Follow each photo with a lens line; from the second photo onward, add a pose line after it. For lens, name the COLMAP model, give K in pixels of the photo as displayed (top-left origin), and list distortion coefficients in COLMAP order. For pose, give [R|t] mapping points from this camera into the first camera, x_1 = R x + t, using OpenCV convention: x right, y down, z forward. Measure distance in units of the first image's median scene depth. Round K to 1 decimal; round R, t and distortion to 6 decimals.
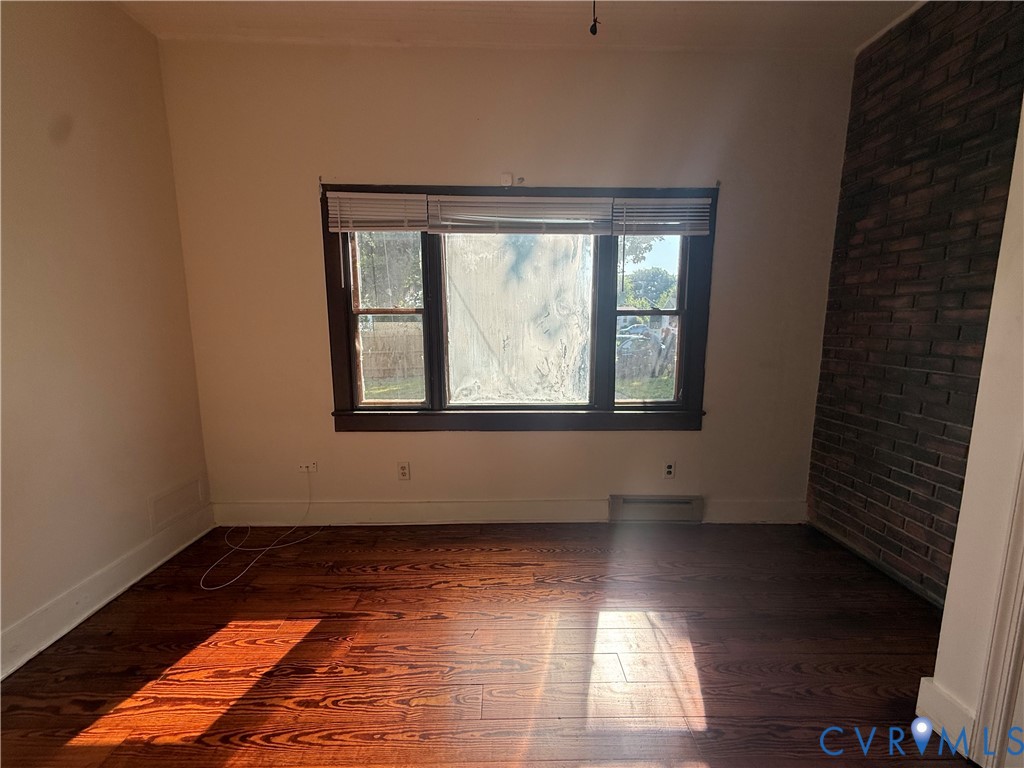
lens RADIAL K [[410.8, 0, 510.5], [0, 410.8, 381.9], [0, 0, 1]] dist [-0.000288, -0.000274]
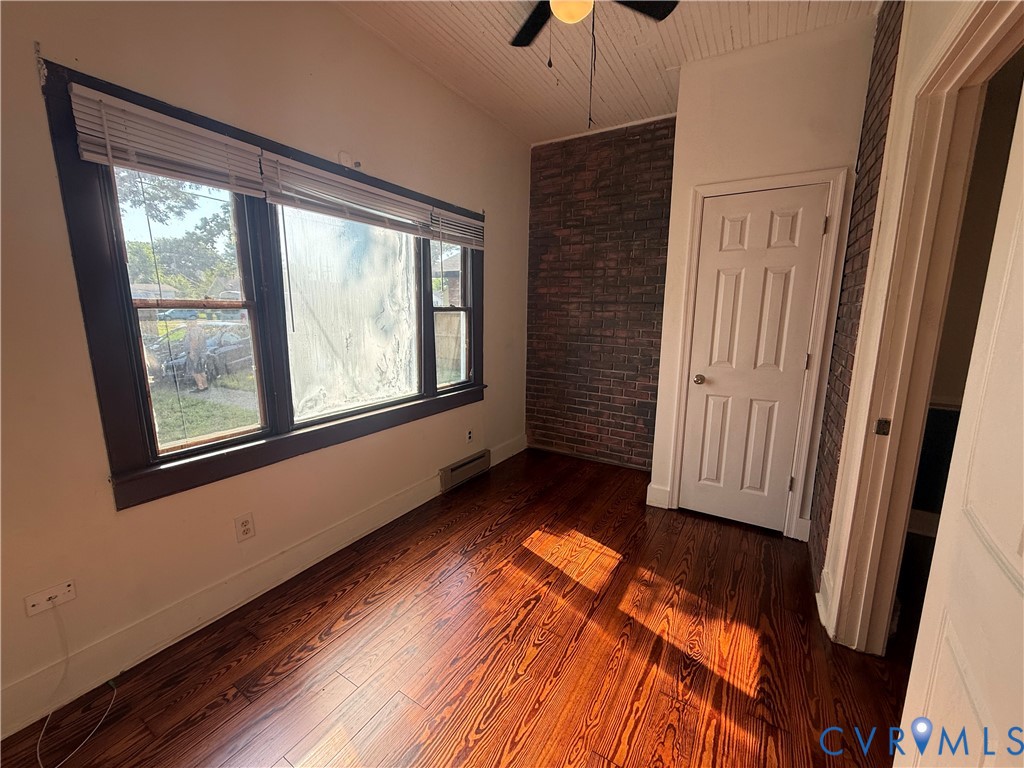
lens RADIAL K [[410.8, 0, 510.4], [0, 410.8, 380.9], [0, 0, 1]] dist [-0.000288, -0.000274]
pose [[0.538873, -0.136252, 0.831295, -0.603121], [0.104871, 0.990006, 0.094285, -0.059079], [-0.835834, 0.036371, 0.547777, 0.219084]]
